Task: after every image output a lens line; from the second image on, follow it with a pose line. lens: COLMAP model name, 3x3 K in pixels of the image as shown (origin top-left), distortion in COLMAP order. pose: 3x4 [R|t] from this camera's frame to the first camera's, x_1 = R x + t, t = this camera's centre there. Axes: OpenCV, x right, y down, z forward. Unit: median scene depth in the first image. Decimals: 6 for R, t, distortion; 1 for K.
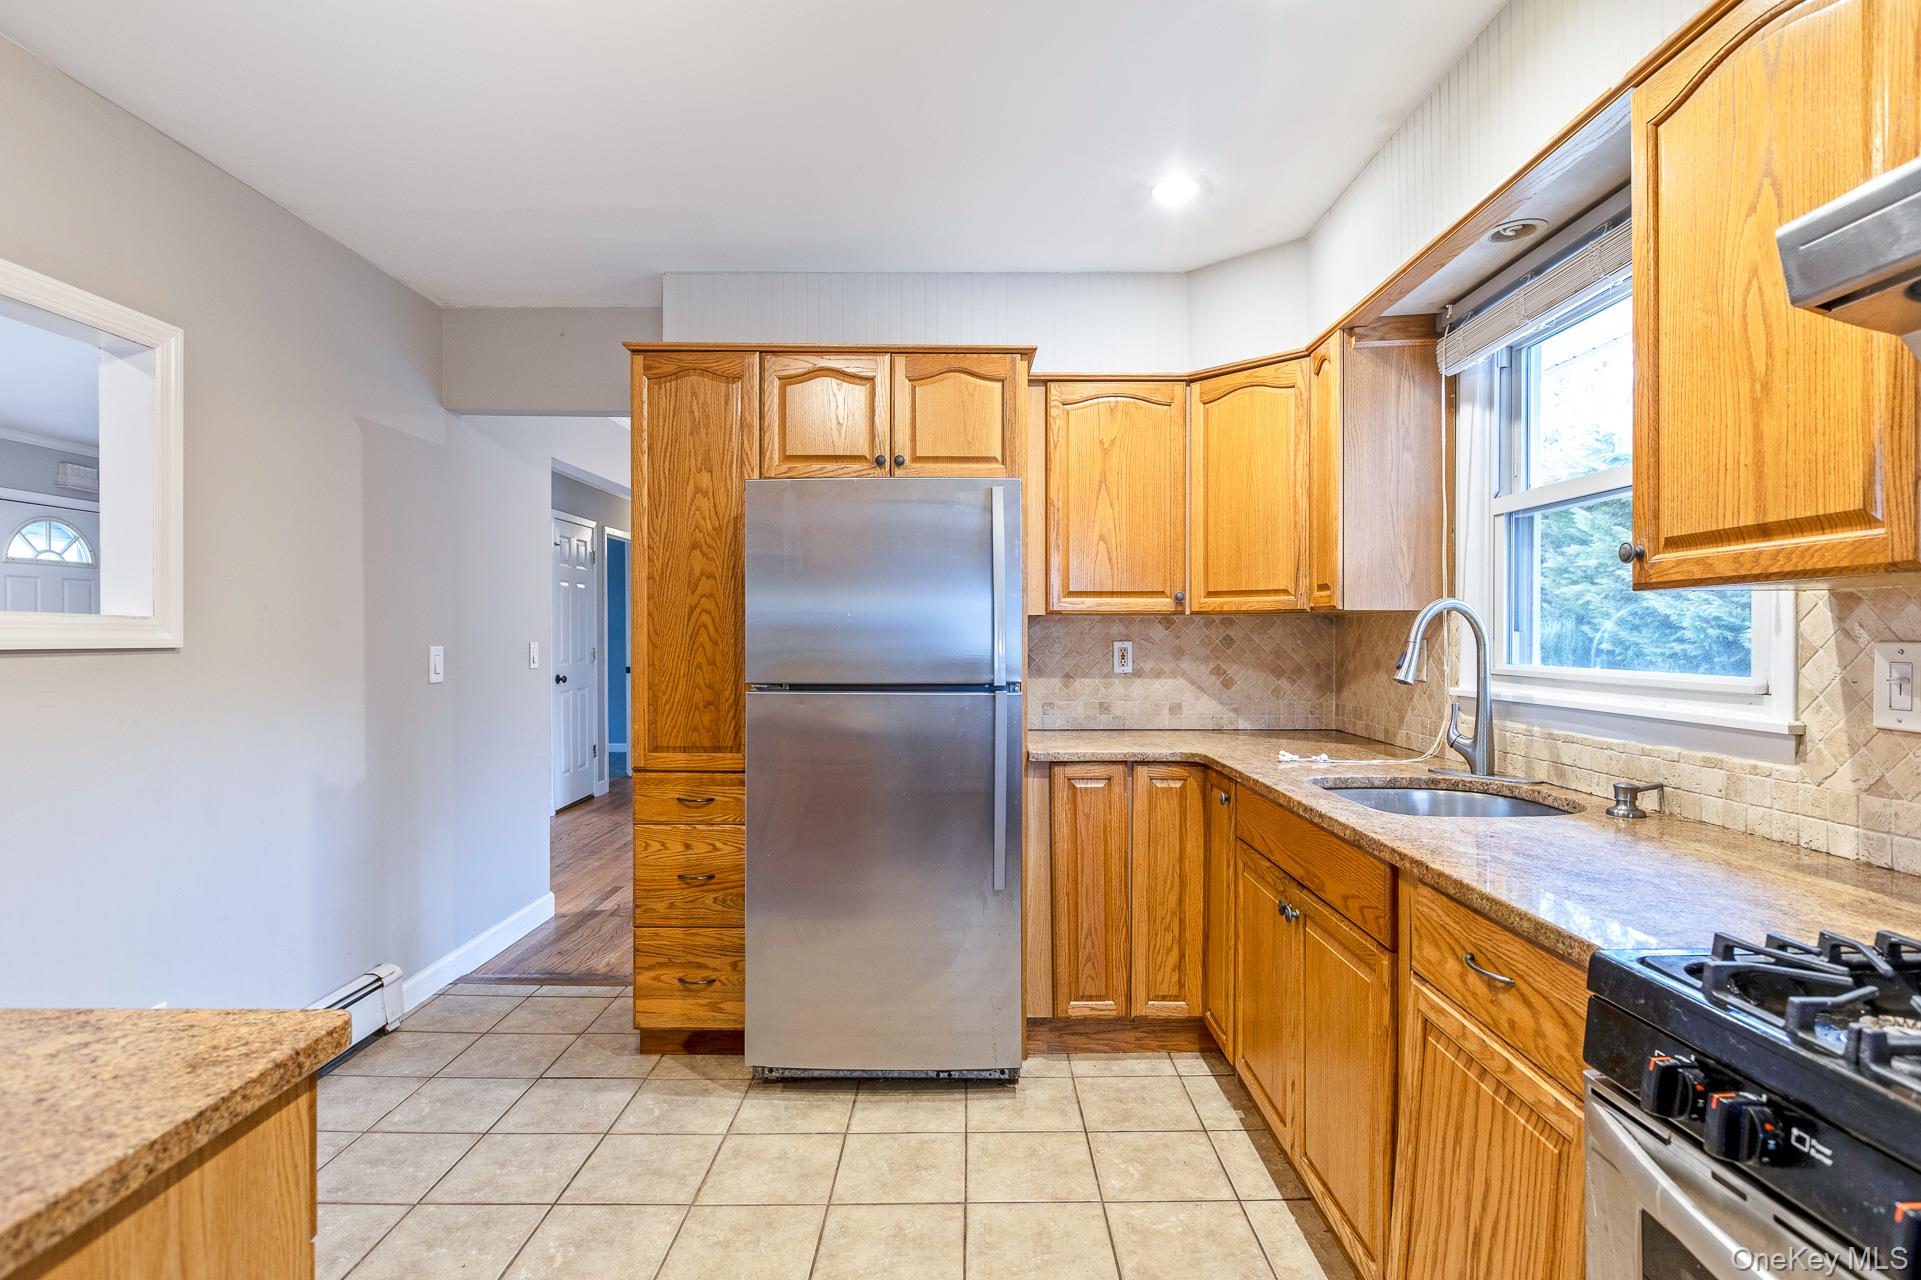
lens RADIAL K [[938.1, 0, 985.1], [0, 938.1, 631.2], [0, 0, 1]] dist [-0.001314, -0.000272]
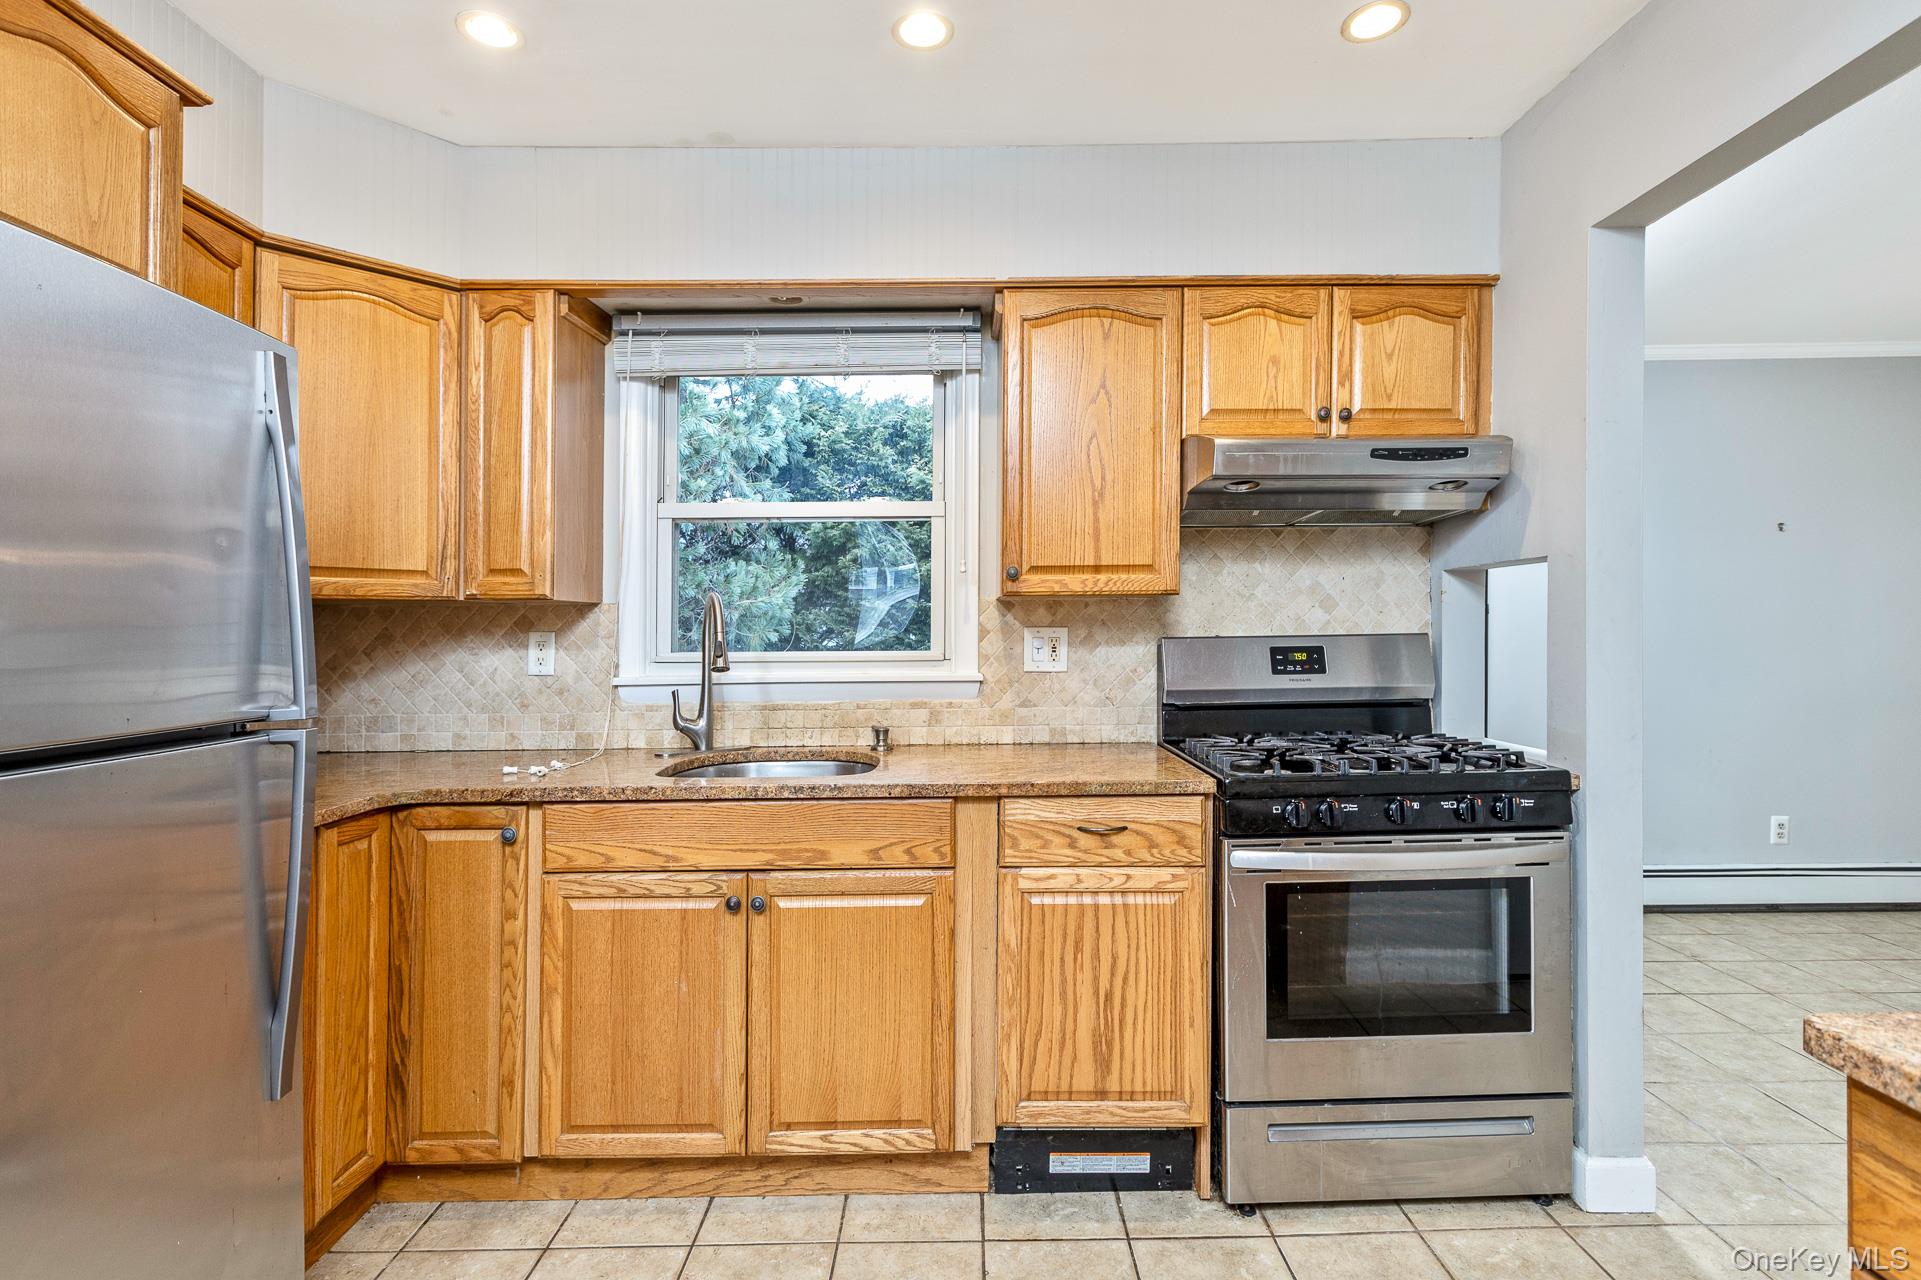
lens RADIAL K [[922.4, 0, 960.5], [0, 922.4, 640.0], [0, 0, 1]] dist [-0.000014, -0.006264]
pose [[0.001530, -0.010379, 0.999945, -1.062802], [0.005104, 0.999933, 0.010371, 0.018261], [-0.999986, 0.005088, 0.001583, 1.258520]]
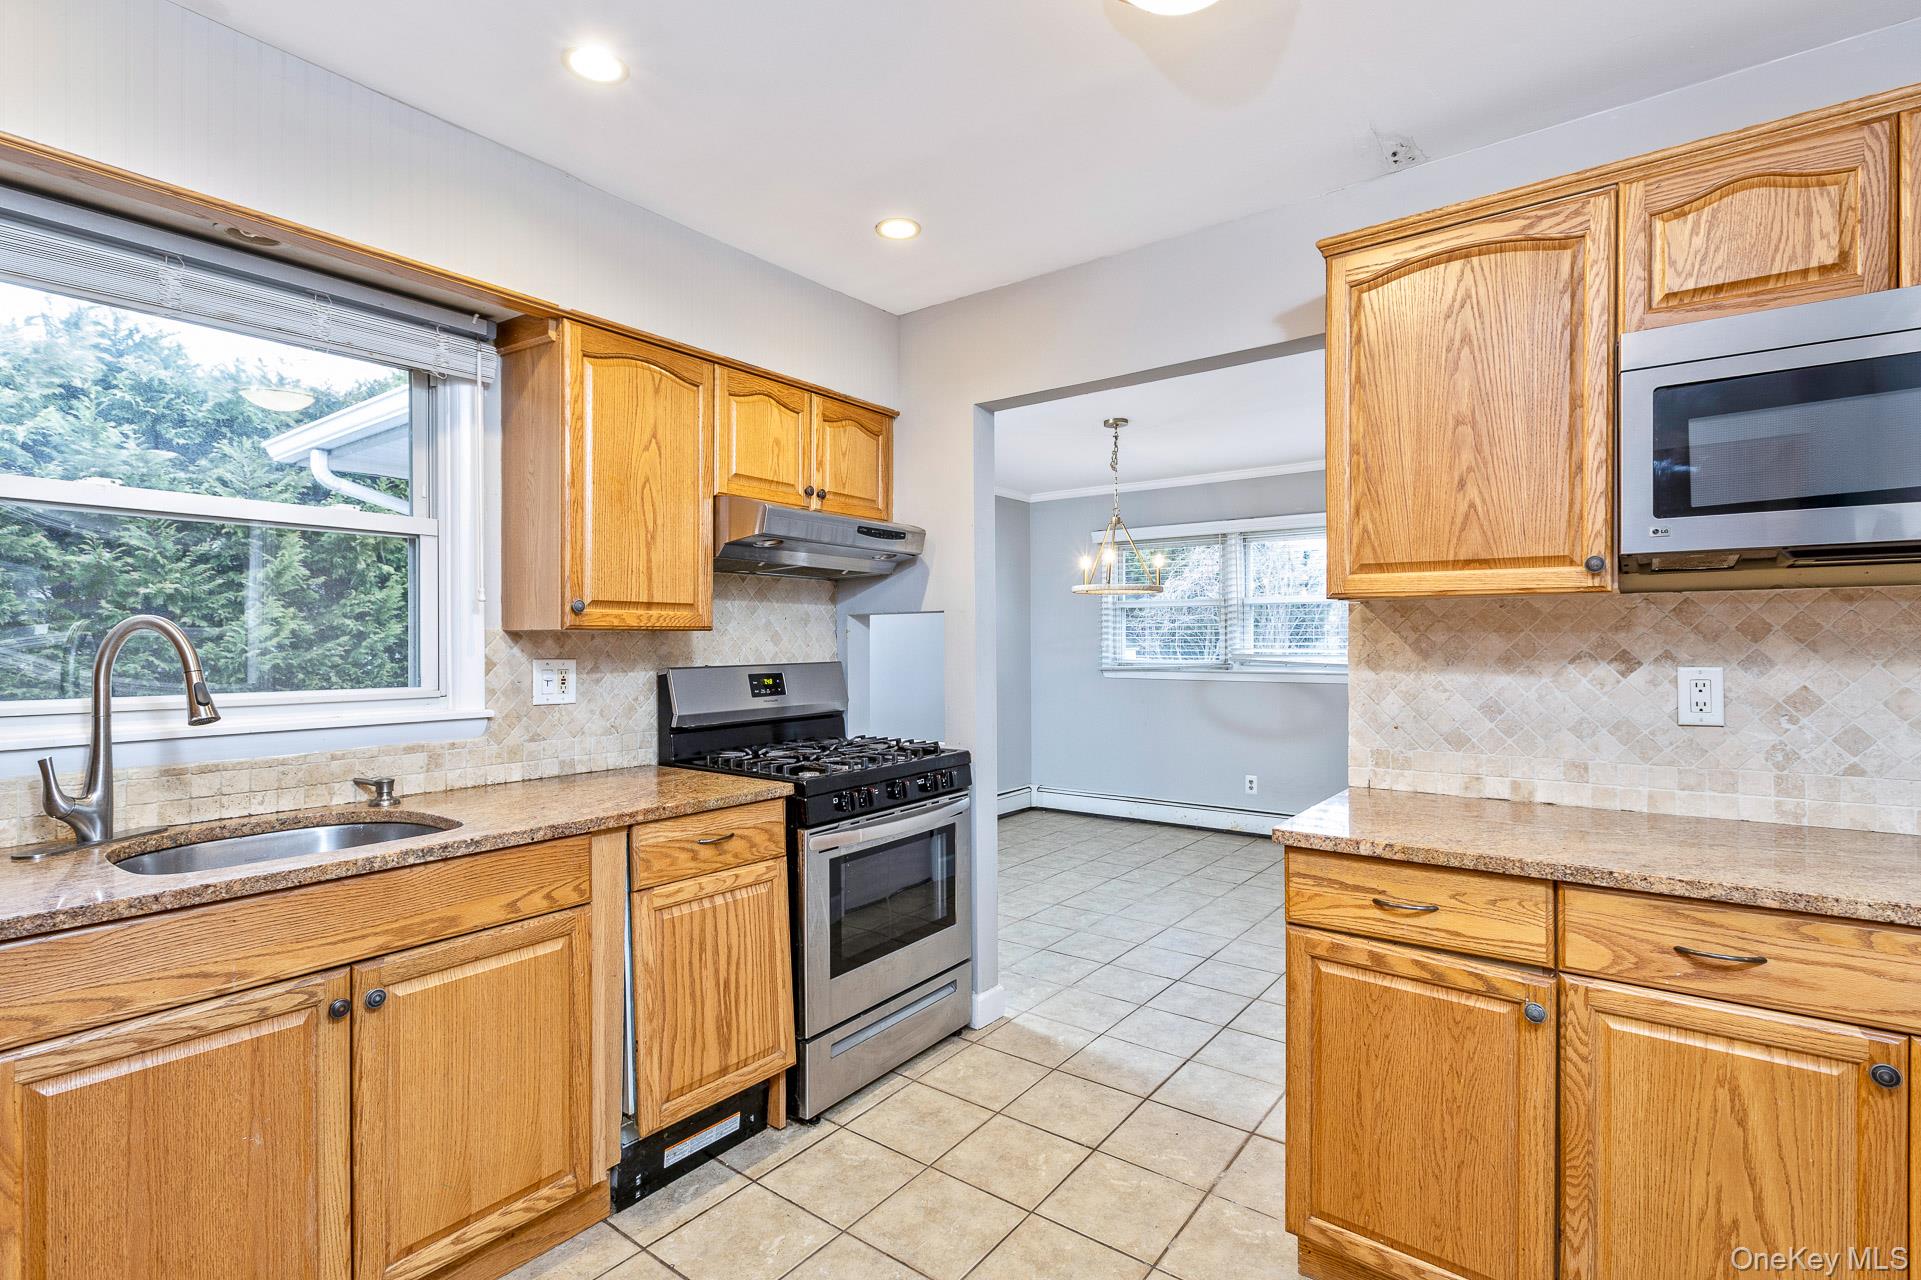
lens RADIAL K [[894.3, 0, 980.8], [0, 894.3, 663.0], [0, 0, 1]] dist [0.000862, -0.000226]
pose [[-0.801677, -0.007893, 0.597705, -0.931365], [0.003023, 0.999847, 0.017257, -0.011246], [-0.597750, 0.015642, -0.801530, 2.116770]]
